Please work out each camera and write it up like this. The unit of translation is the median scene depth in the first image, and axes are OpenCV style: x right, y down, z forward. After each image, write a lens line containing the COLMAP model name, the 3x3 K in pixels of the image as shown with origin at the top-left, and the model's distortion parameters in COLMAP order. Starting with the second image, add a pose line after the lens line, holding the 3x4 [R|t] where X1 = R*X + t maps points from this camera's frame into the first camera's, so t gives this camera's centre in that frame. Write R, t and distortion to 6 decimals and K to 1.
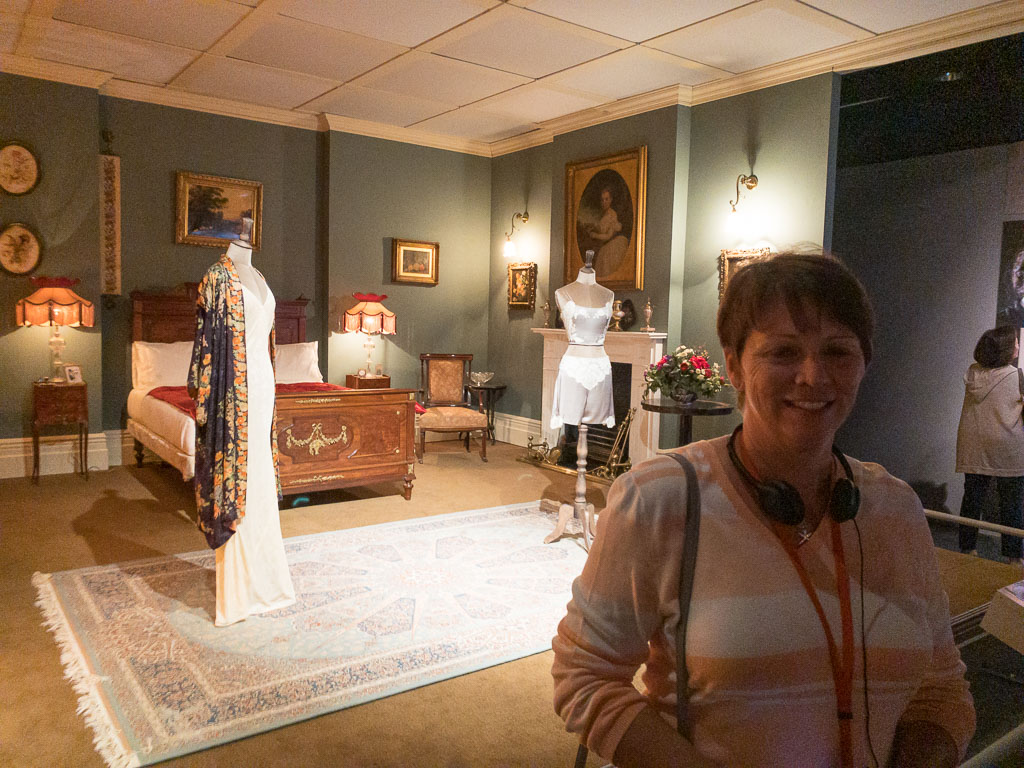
lens RADIAL K [[784.9, 0, 514.1], [0, 784.9, 383.7], [0, 0, 1]] dist [0.026042, -0.041362]
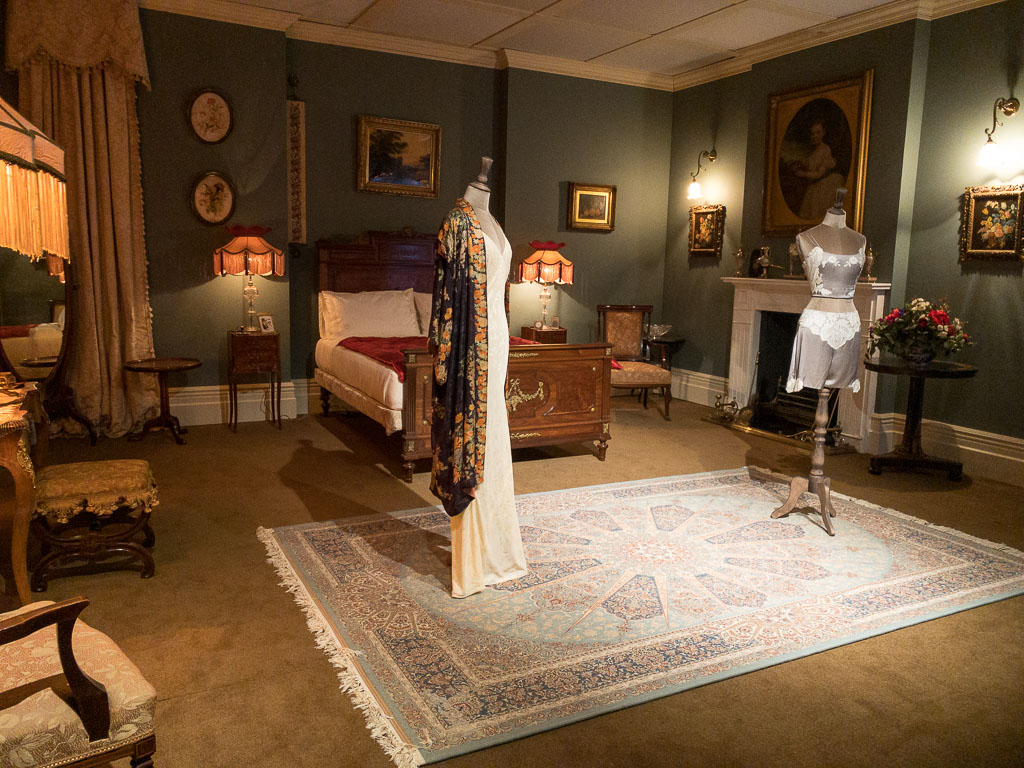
lens RADIAL K [[784.9, 0, 512.6], [0, 784.9, 377.4], [0, 0, 1]] dist [0.026042, -0.041362]
pose [[0.988189, 0.020502, -0.151863, -0.097849], [-0.011692, 0.998208, 0.058684, -0.006259], [0.152794, -0.056215, 0.986658, 0.055802]]
